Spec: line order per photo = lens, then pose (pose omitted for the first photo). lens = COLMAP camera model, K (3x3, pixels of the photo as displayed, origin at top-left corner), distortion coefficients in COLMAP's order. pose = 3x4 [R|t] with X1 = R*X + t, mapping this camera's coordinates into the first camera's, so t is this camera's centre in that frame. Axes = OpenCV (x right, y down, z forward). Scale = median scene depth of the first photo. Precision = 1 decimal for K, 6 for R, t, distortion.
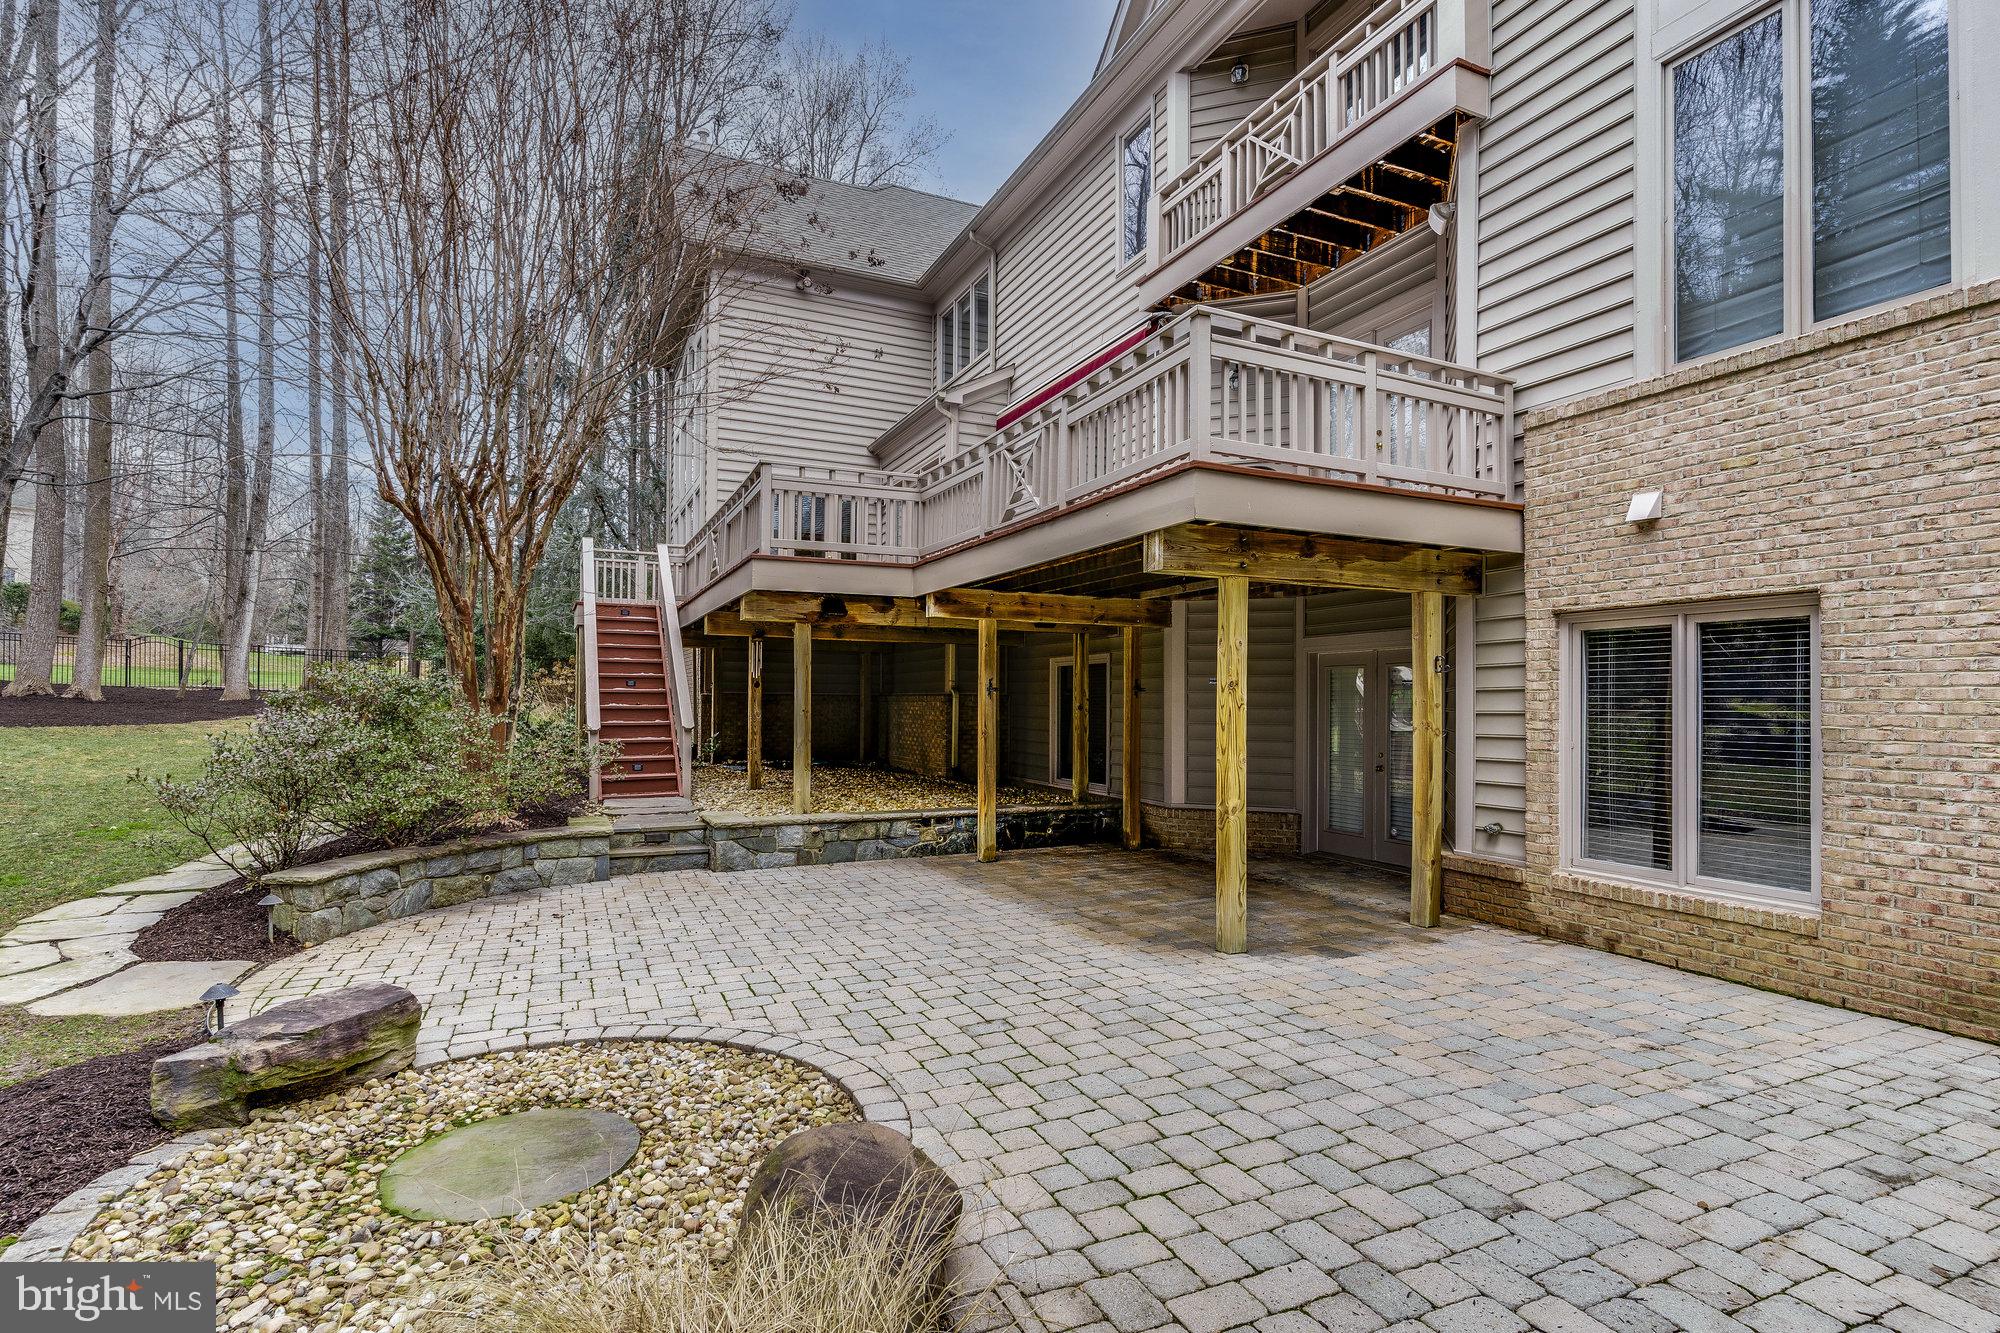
lens RADIAL K [[982.9, 0, 990.7], [0, 982.9, 704.2], [0, 0, 1]] dist [-0.001848, -0.000529]
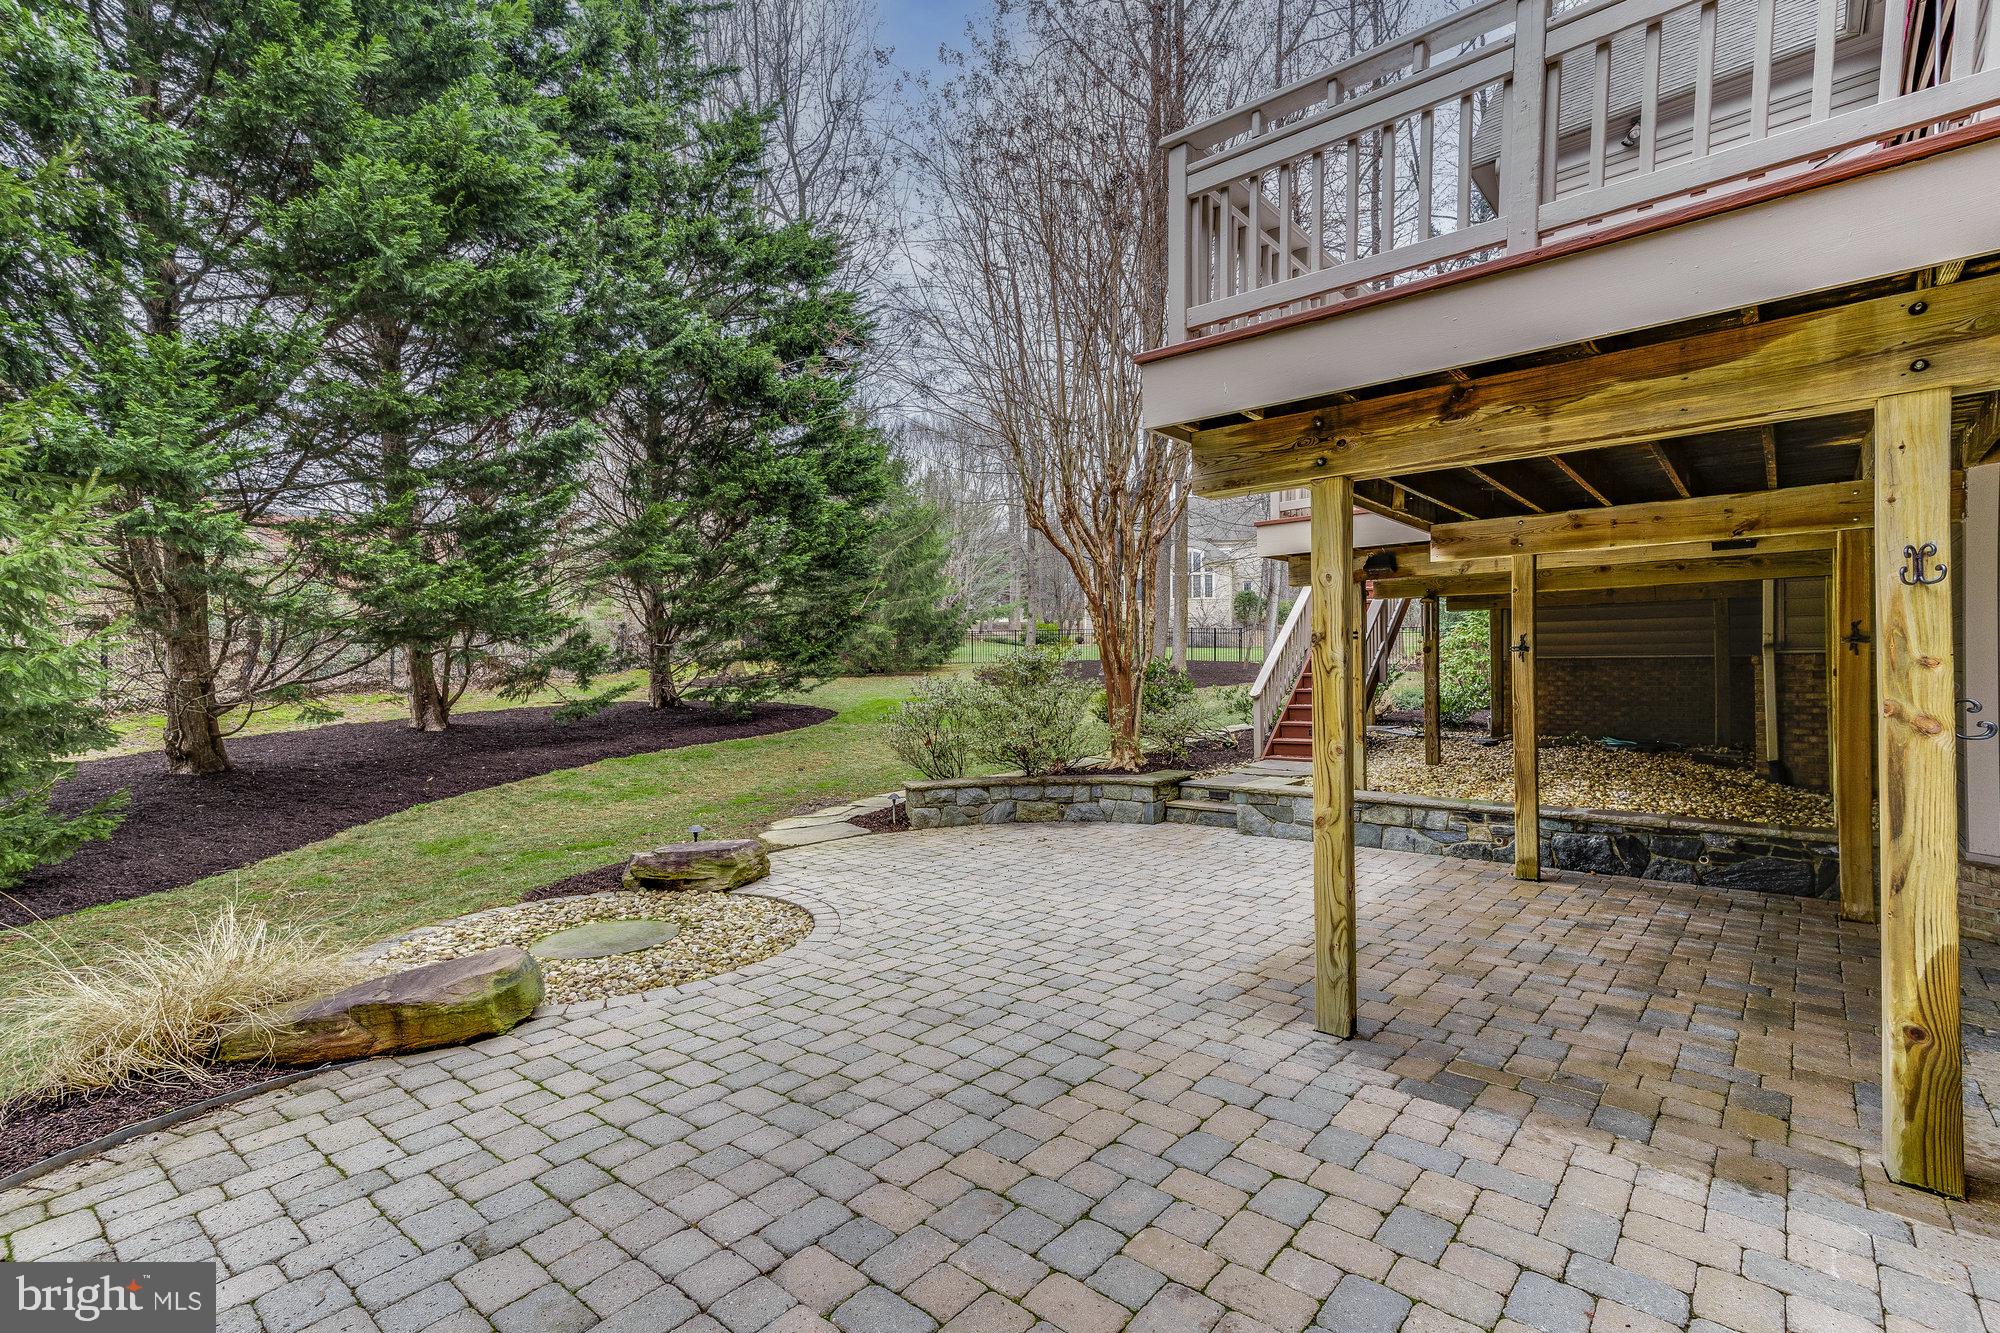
lens RADIAL K [[929.0, 0, 1000.0], [0, 929.0, 666.5], [0, 0, 1]] dist [0.055112, -0.000022]
pose [[0.433355, -0.013754, -0.901118, 0.671917], [0.007123, 0.999905, -0.011837, 0.006272], [0.901195, -0.001289, 0.433412, 0.467544]]
